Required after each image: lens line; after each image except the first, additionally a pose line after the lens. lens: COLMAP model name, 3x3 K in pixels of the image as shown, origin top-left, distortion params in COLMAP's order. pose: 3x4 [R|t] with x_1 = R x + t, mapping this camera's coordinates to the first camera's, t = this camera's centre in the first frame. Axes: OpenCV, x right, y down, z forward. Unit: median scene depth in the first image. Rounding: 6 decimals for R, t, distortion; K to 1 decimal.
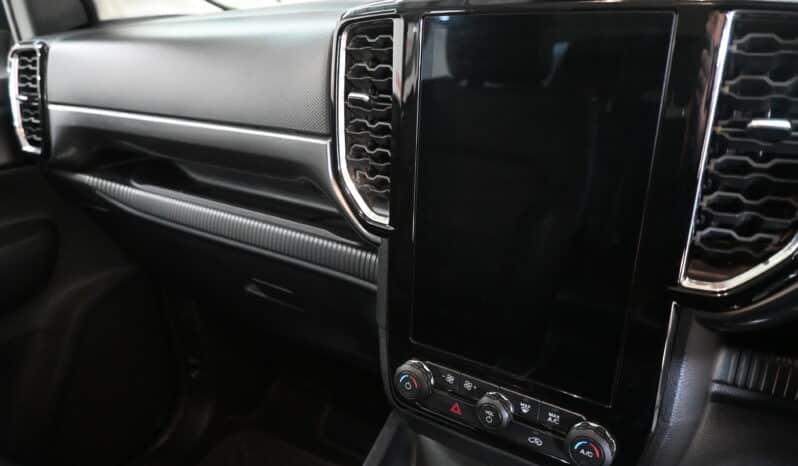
lens RADIAL K [[540.3, 0, 399.0], [0, 540.3, 233.0], [0, 0, 1]] dist [-0.001795, 0.001672]
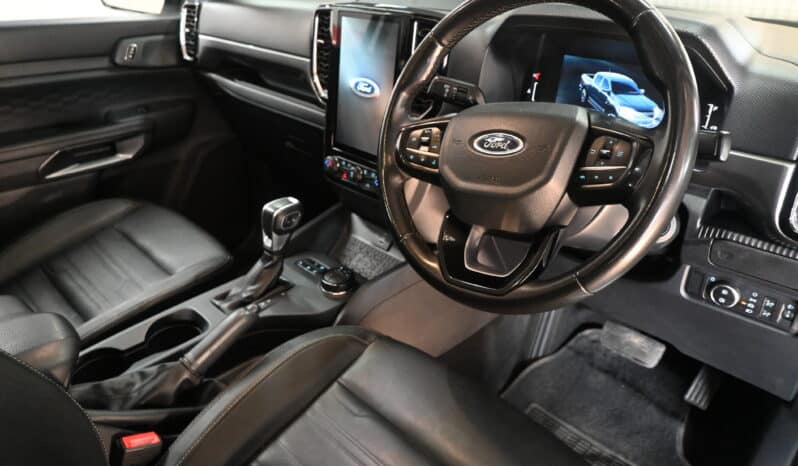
lens RADIAL K [[540.3, 0, 399.0], [0, 540.3, 233.0], [0, 0, 1]] dist [-0.001795, 0.001672]
pose [[0.976118, 0.140722, -0.165503, 0.471095], [-0.127307, 0.987853, 0.089099, 0.200210], [0.176031, -0.065902, 0.982176, -0.821391]]
